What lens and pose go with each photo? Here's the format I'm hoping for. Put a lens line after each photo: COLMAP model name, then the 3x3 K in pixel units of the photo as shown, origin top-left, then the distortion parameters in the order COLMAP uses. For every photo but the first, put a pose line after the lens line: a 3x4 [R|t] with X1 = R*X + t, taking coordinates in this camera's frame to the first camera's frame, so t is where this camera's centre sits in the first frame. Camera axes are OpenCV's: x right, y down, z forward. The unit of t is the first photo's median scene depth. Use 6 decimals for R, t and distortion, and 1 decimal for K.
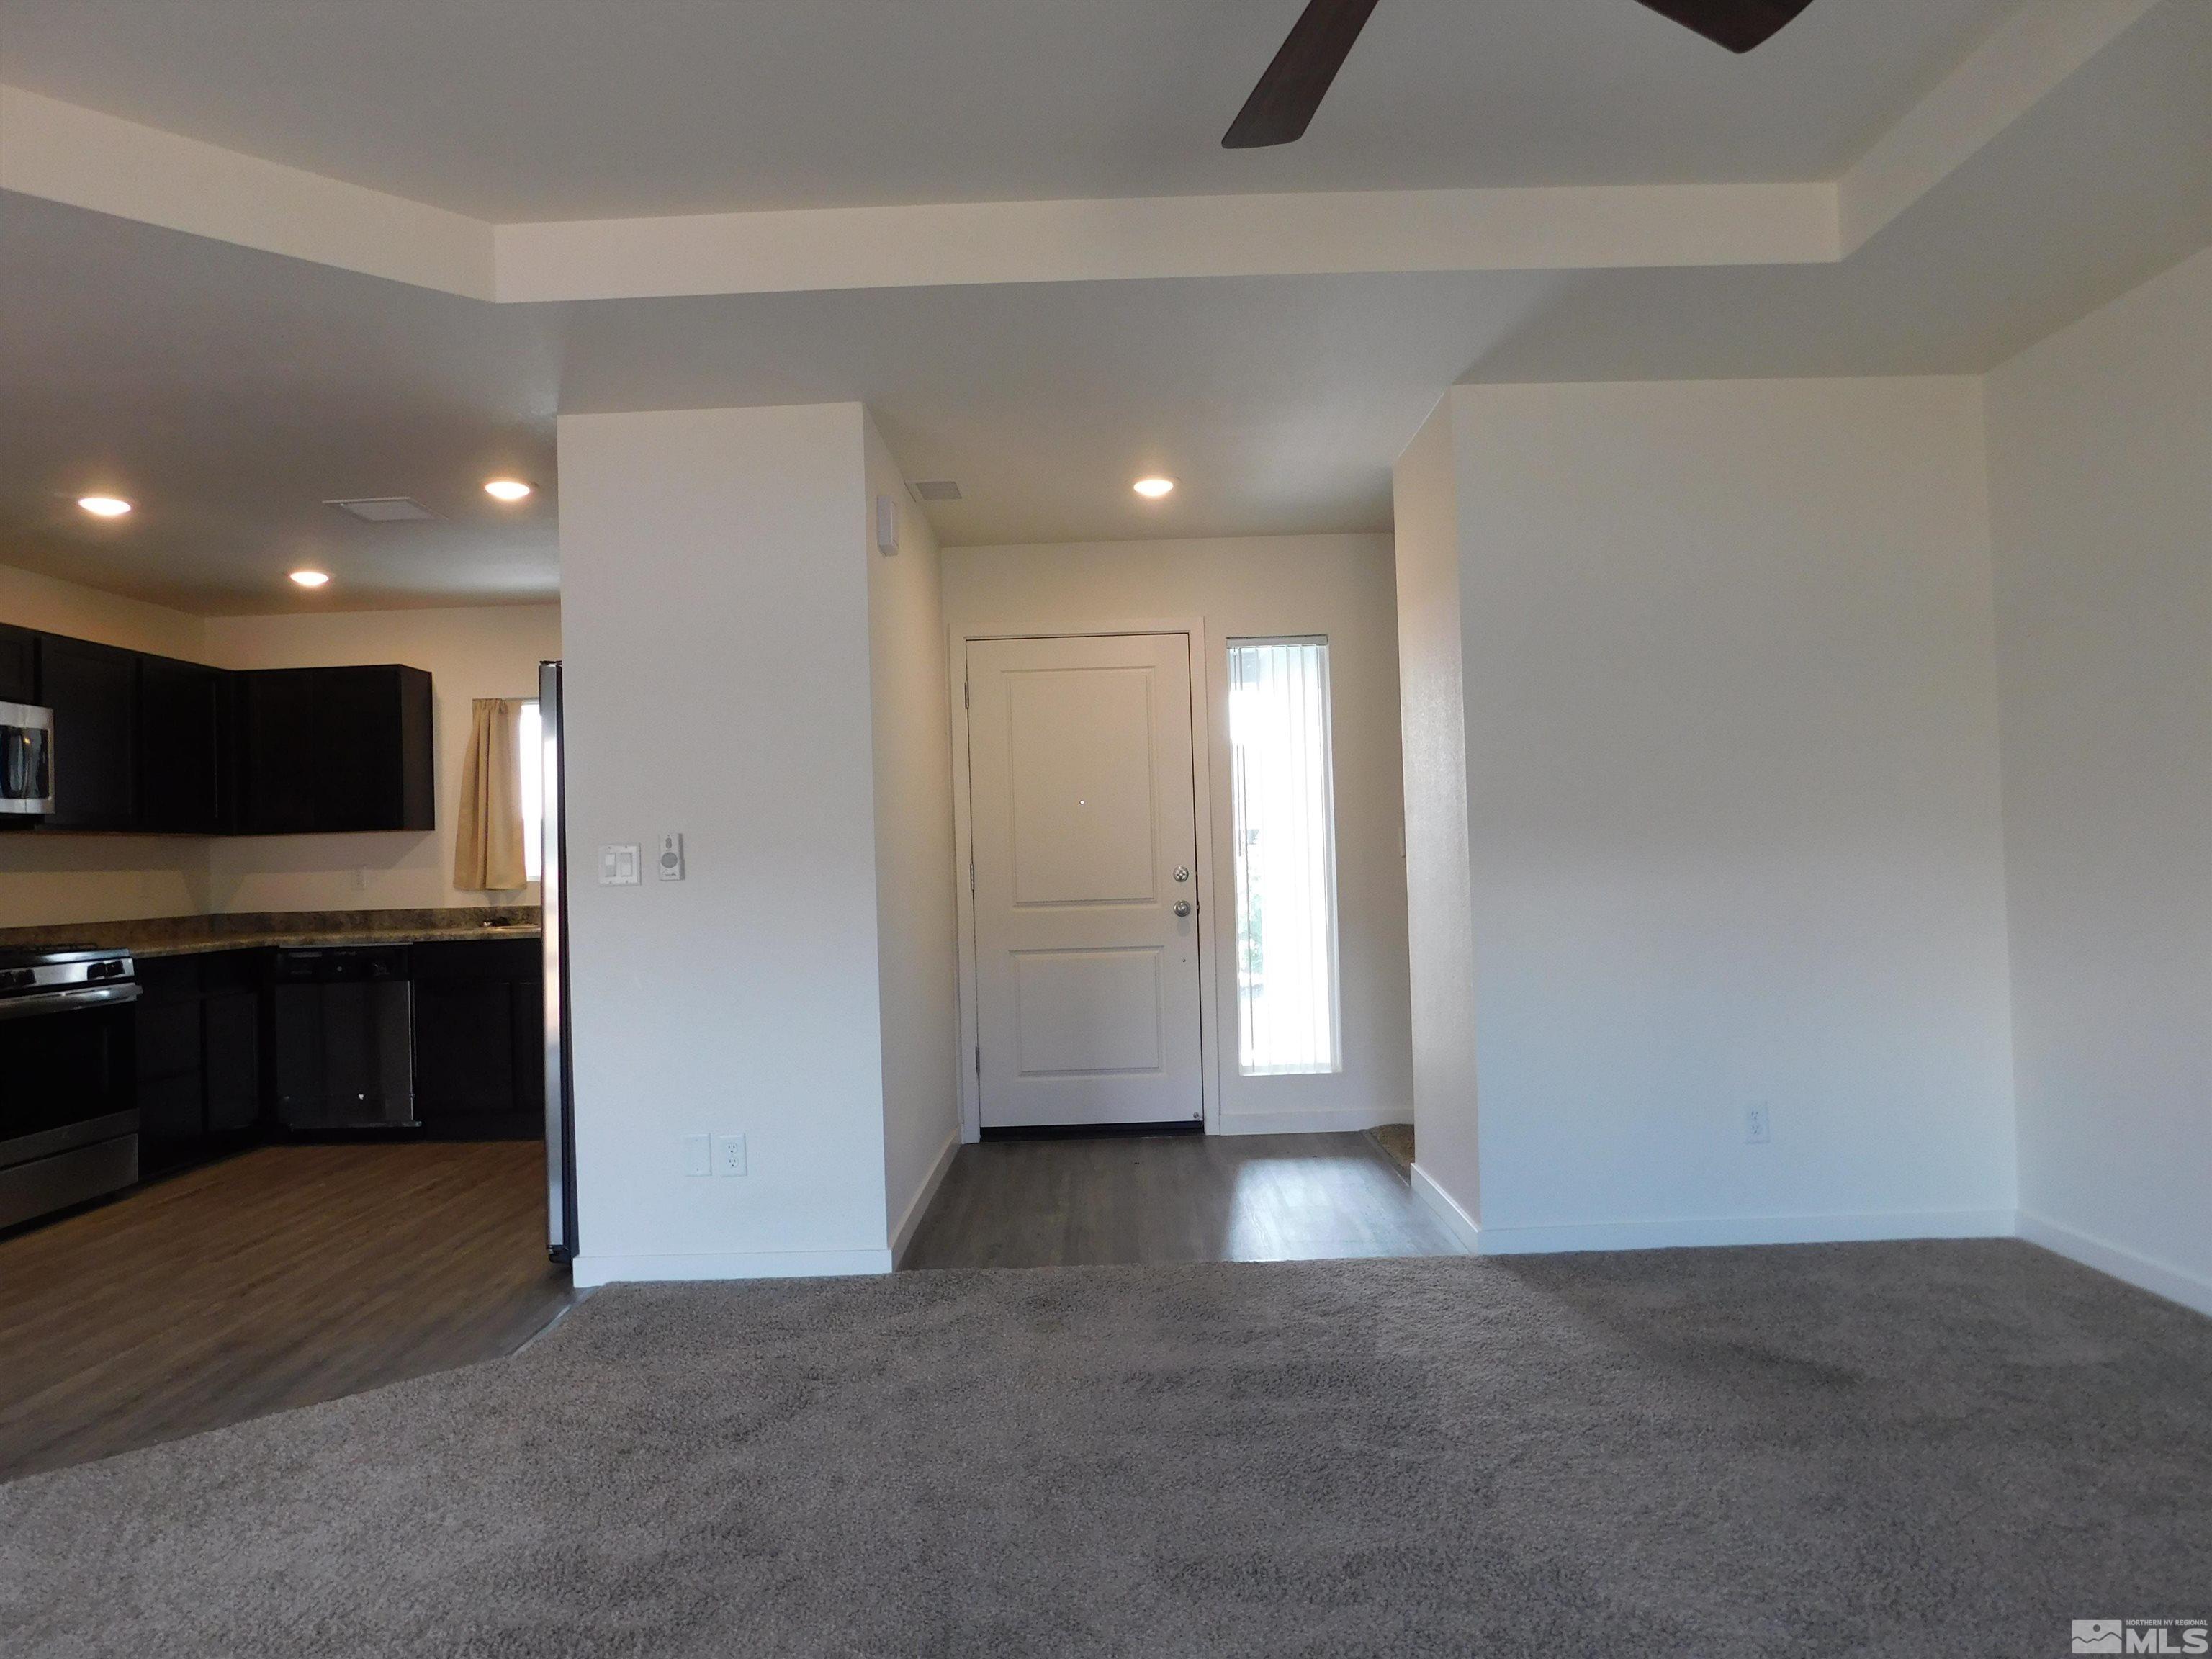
lens RADIAL K [[1467.2, 0, 1113.1], [0, 1467.2, 833.4], [0, 0, 1]] dist [-0.059447, 0.046153]
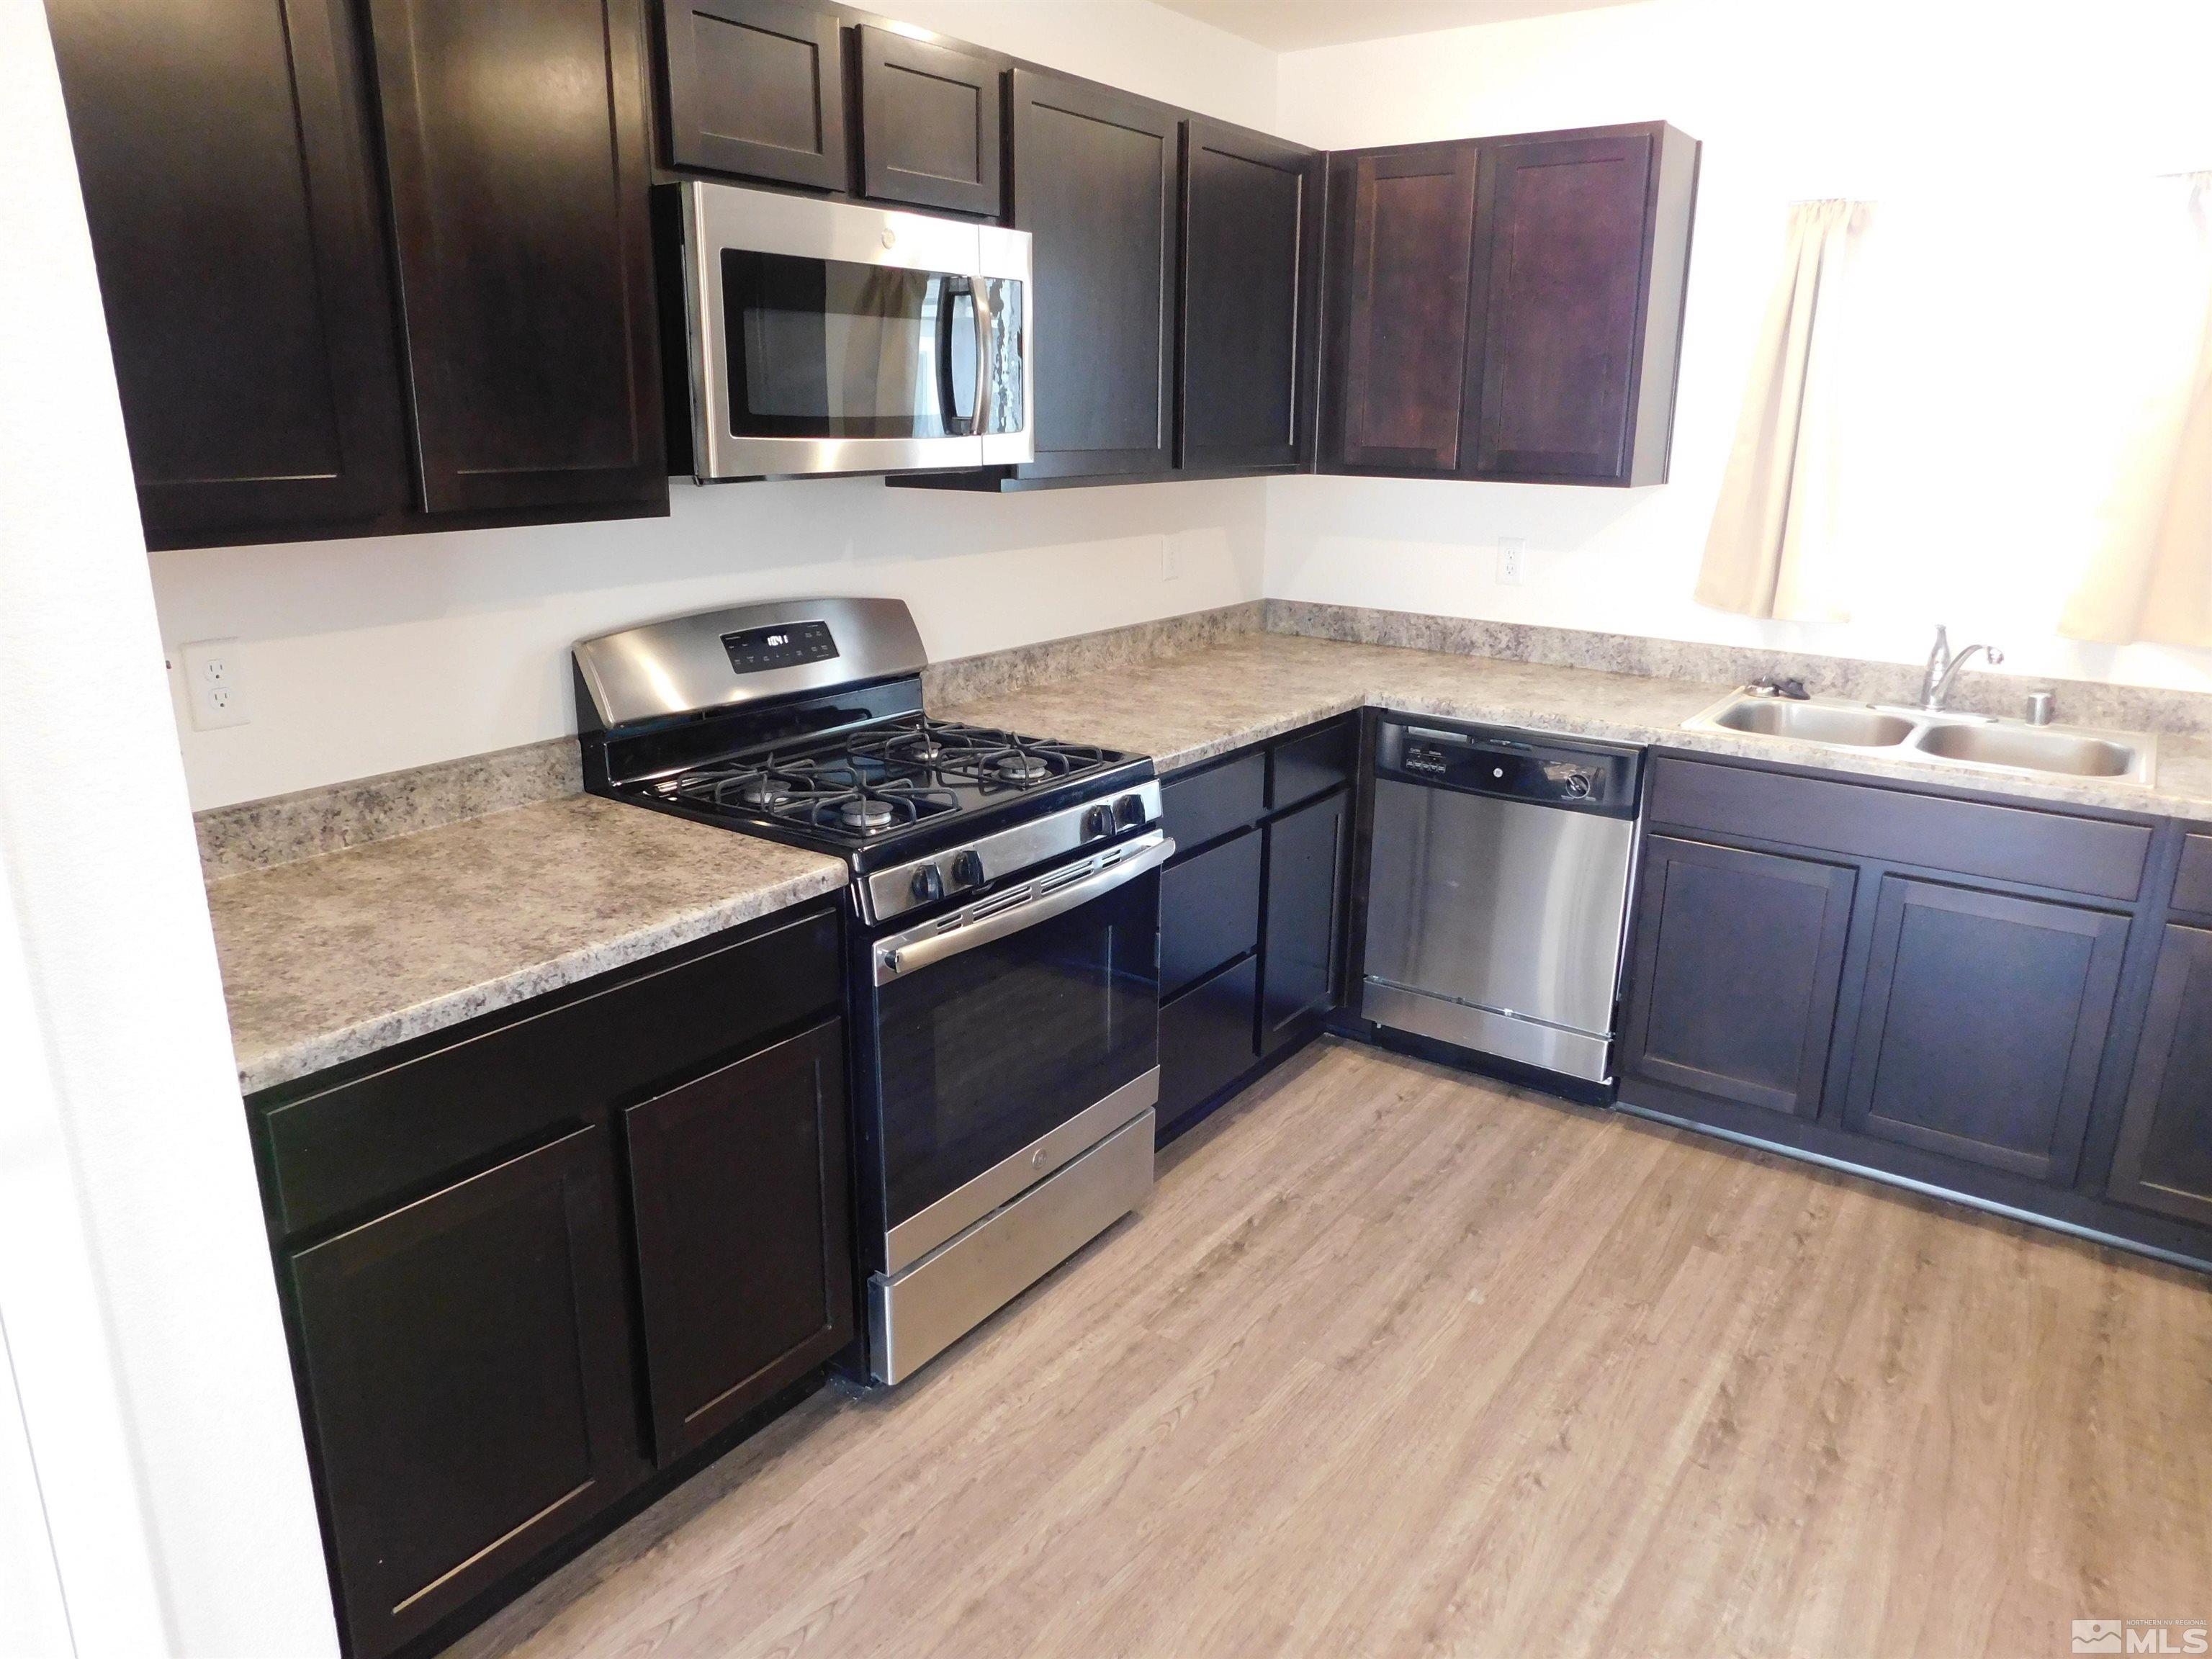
lens RADIAL K [[1467.2, 0, 1113.1], [0, 1467.2, 833.4], [0, 0, 1]] dist [-0.059447, 0.046153]
pose [[0.816927, 0.198456, -0.541521, -0.378351], [-0.026112, 0.950698, 0.309018, -0.042897], [0.576149, -0.238305, 0.781833, 0.538676]]
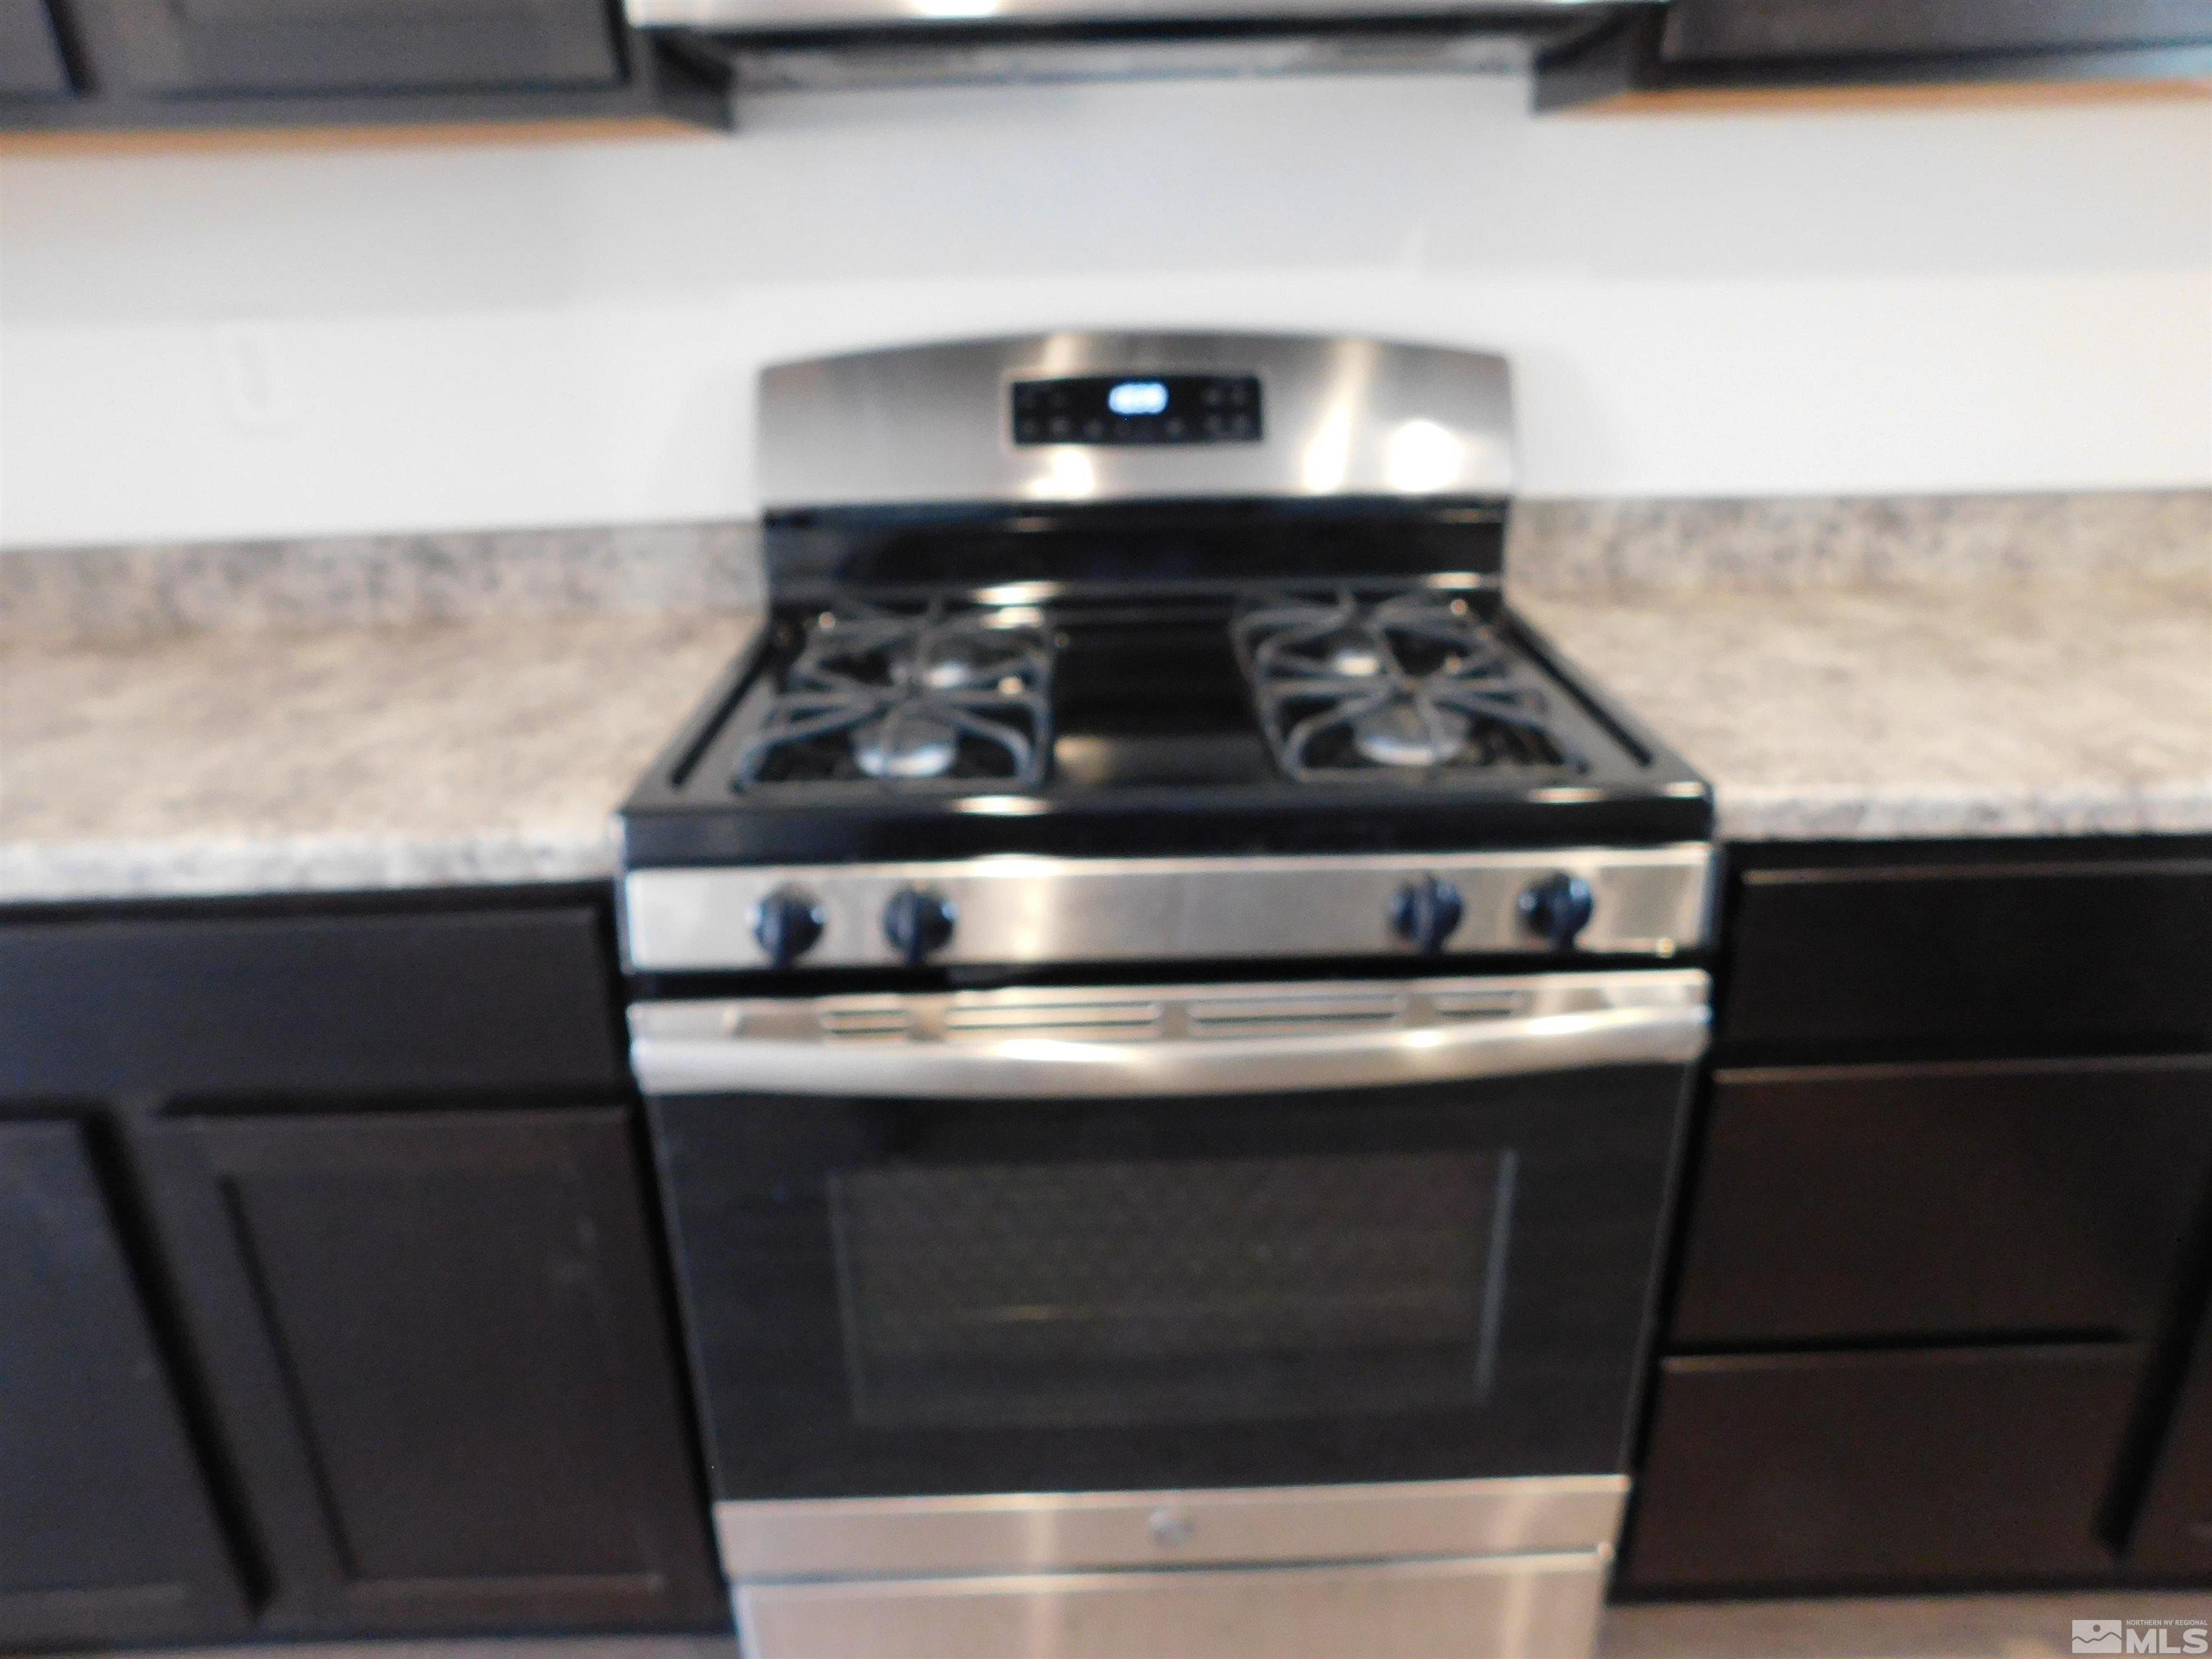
lens RADIAL K [[1510.6, 0, 1106.0], [0, 1510.6, 829.5], [0, 0, 1]] dist [-0.001525, -0.000099]
pose [[0.048161, 0.414454, -0.908795, -0.454109], [0.023400, 0.909133, 0.415848, 0.000405], [0.998565, -0.041293, 0.034086, 0.814591]]
